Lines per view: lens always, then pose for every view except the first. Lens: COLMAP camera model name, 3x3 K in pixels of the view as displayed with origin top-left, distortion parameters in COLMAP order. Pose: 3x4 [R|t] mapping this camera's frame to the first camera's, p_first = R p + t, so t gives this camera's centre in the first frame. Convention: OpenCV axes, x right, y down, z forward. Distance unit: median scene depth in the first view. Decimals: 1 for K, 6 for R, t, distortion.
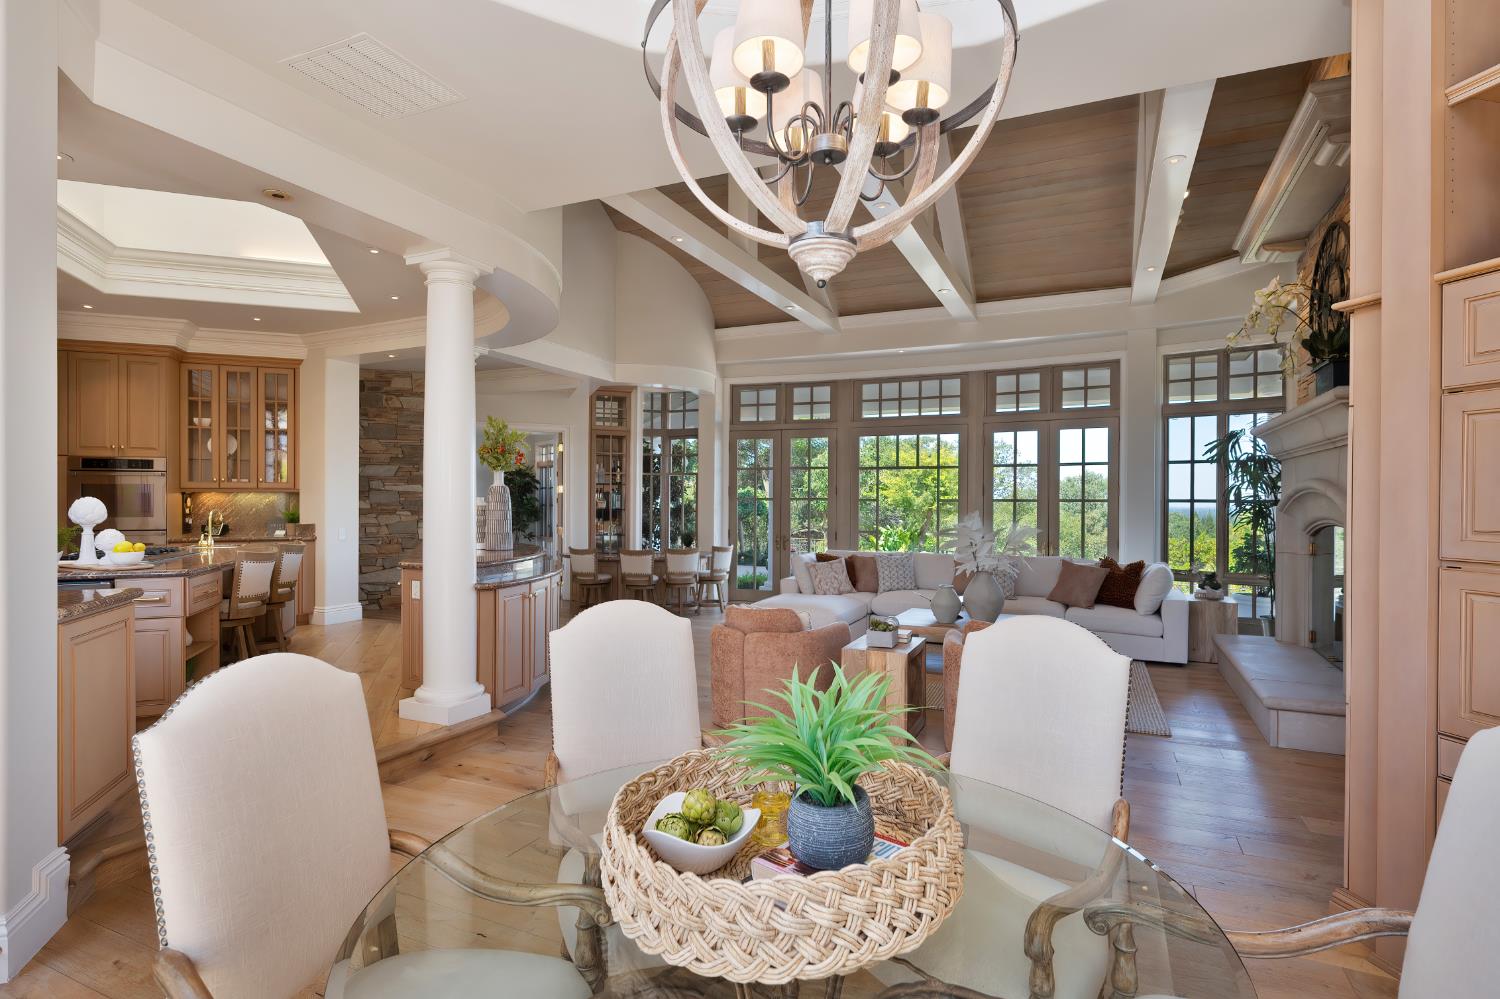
lens RADIAL K [[744.4, 0, 750.0], [0, 744.4, 499.5], [0, 0, 1]] dist [0.001681, 0.000578]
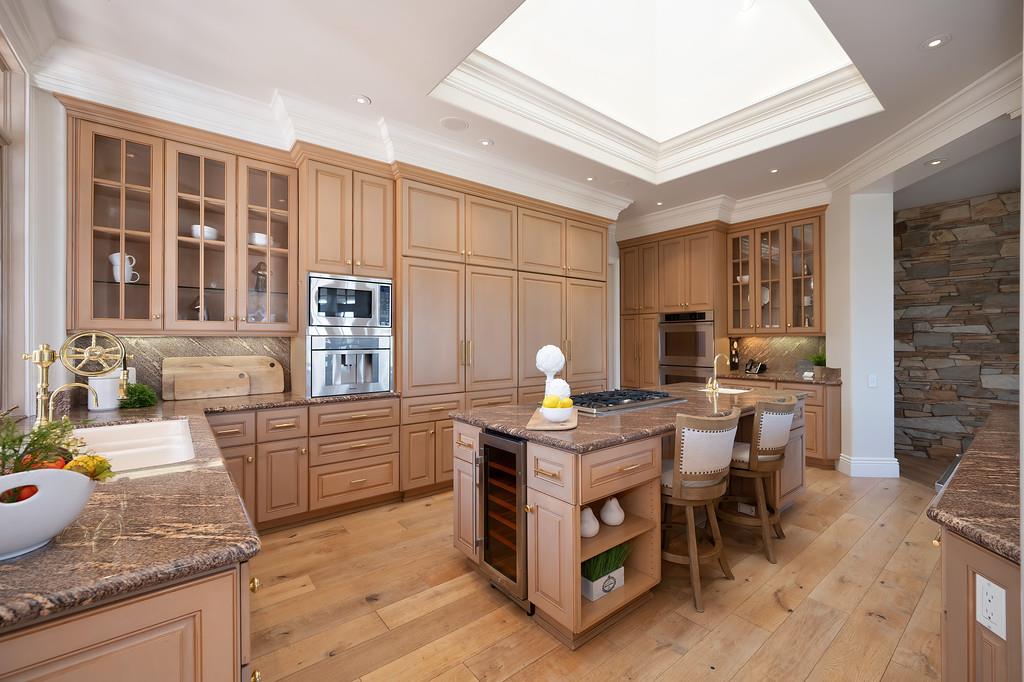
lens RADIAL K [[430.0, 0, 515.0], [0, 430.0, 338.6], [0, 0, 1]] dist [-0.000816, 0.000045]
pose [[0.324814, -0.007242, -0.945750, -0.189219], [0.004552, 0.999971, -0.006093, -0.004563], [0.945767, -0.002326, 0.324837, 0.411895]]
